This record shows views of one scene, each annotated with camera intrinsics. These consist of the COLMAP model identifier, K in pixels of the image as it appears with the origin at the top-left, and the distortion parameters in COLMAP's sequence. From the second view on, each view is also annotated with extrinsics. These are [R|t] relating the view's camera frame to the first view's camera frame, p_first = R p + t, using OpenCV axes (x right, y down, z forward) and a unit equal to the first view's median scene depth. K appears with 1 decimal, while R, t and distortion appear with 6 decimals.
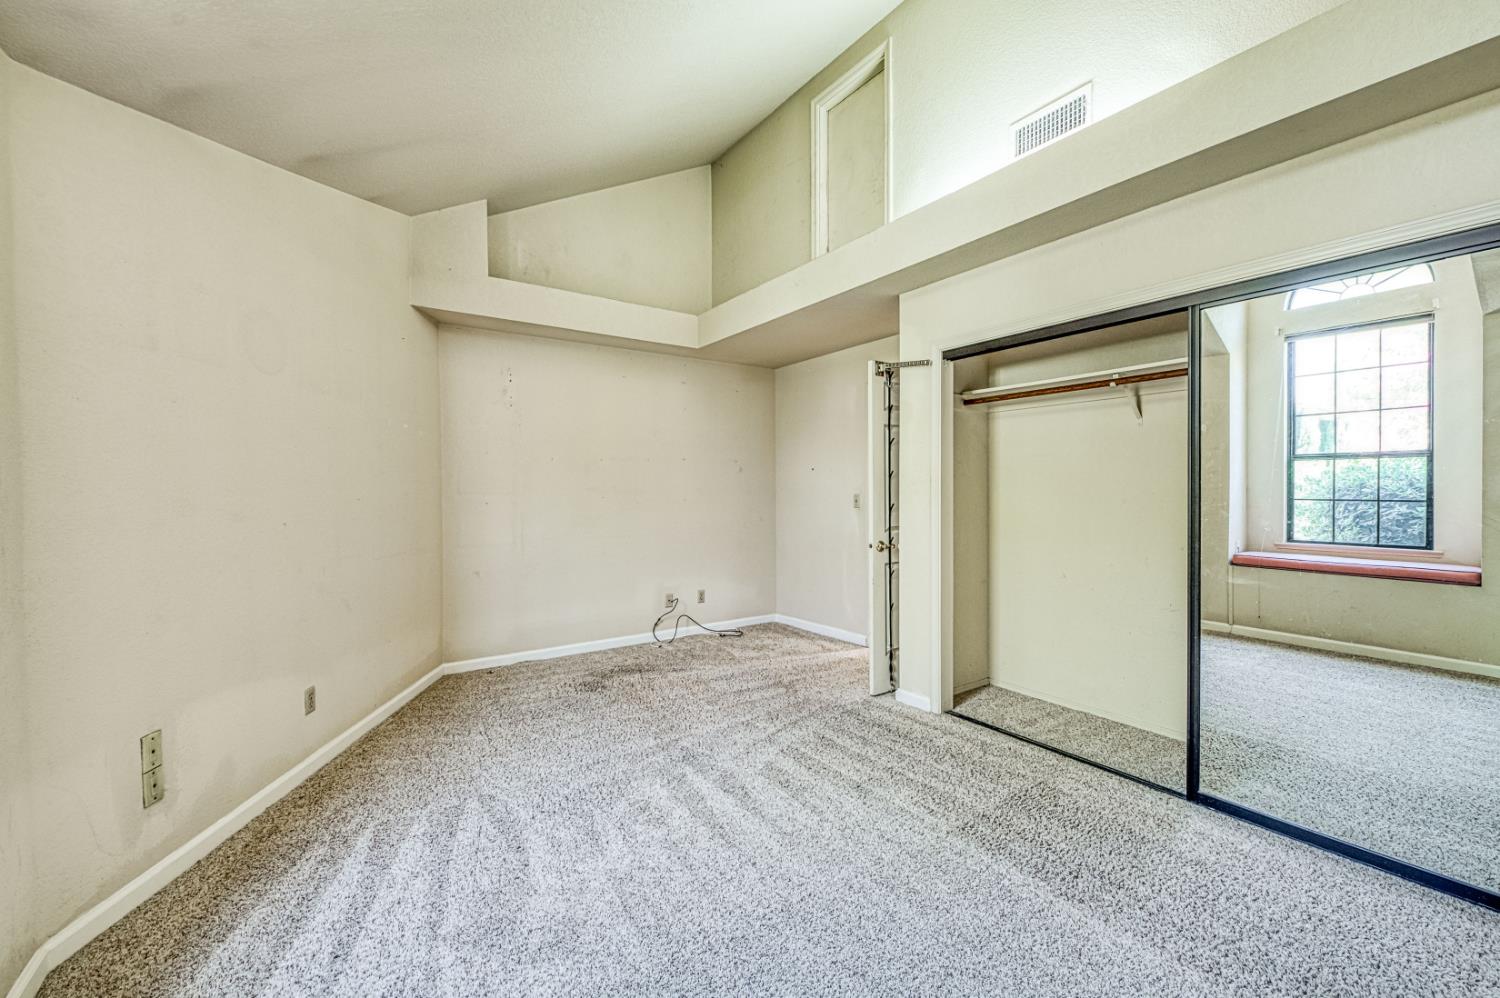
lens RADIAL K [[597.0, 0, 764.5], [0, 597.0, 493.9], [0, 0, 1]] dist [-0.012169, -0.000154]
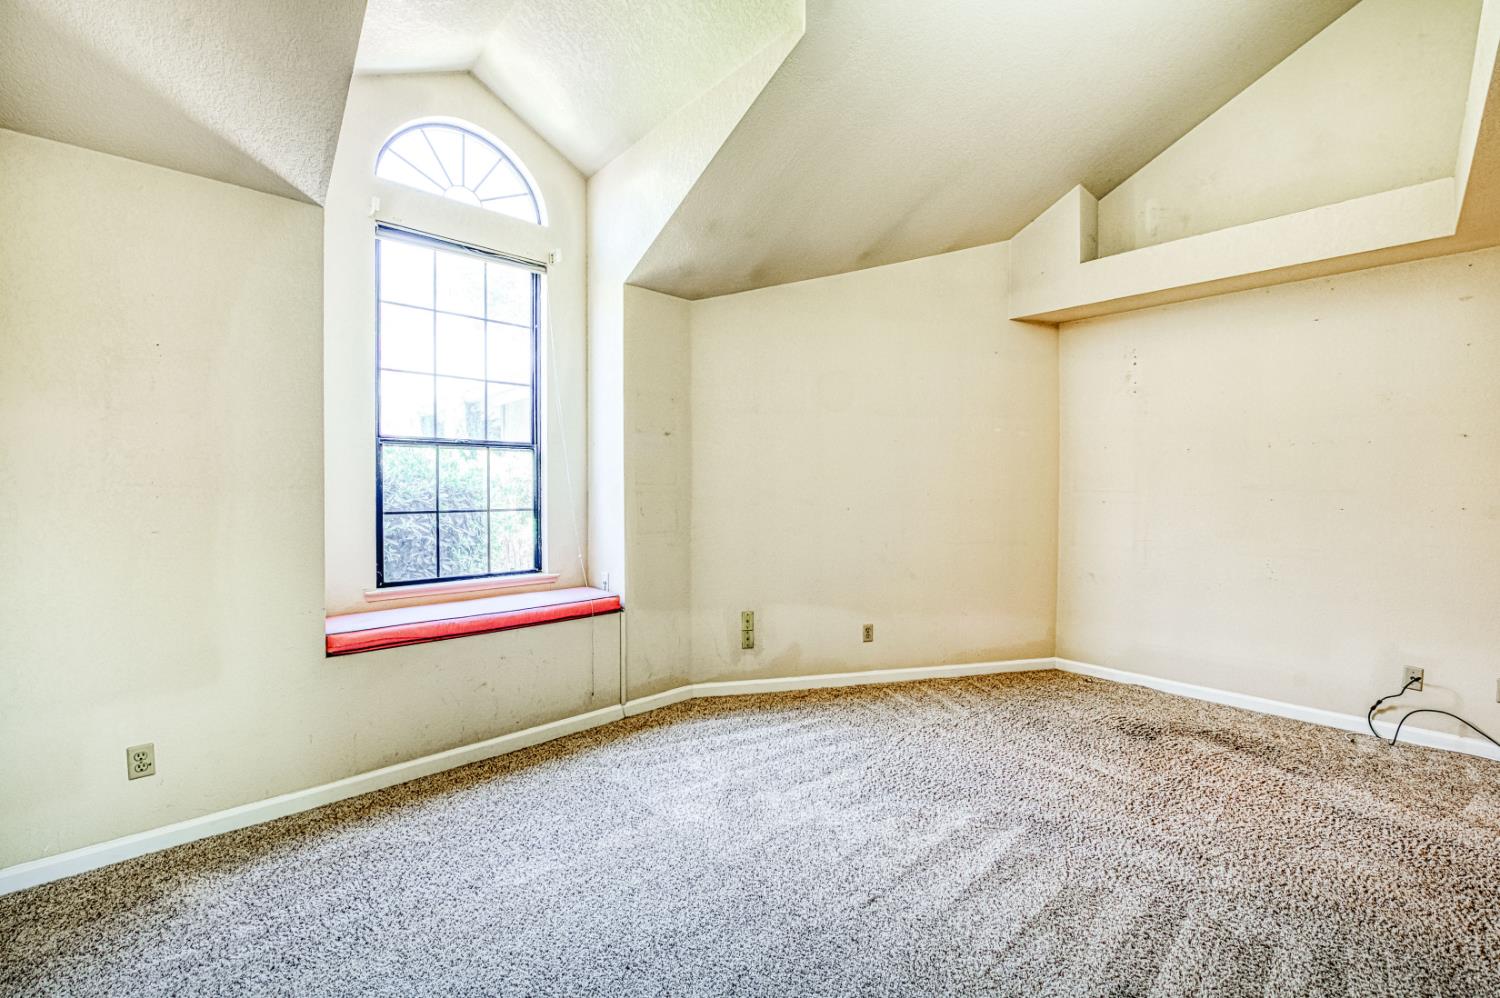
lens RADIAL K [[597.8, 0, 729.9], [0, 597.8, 494.0], [0, 0, 1]] dist [-0.017950, -0.000467]
pose [[0.115321, 0.016872, -0.993185, 0.455414], [-0.012986, 0.999796, 0.015476, -0.003994], [0.993243, 0.011112, 0.115516, 0.365321]]
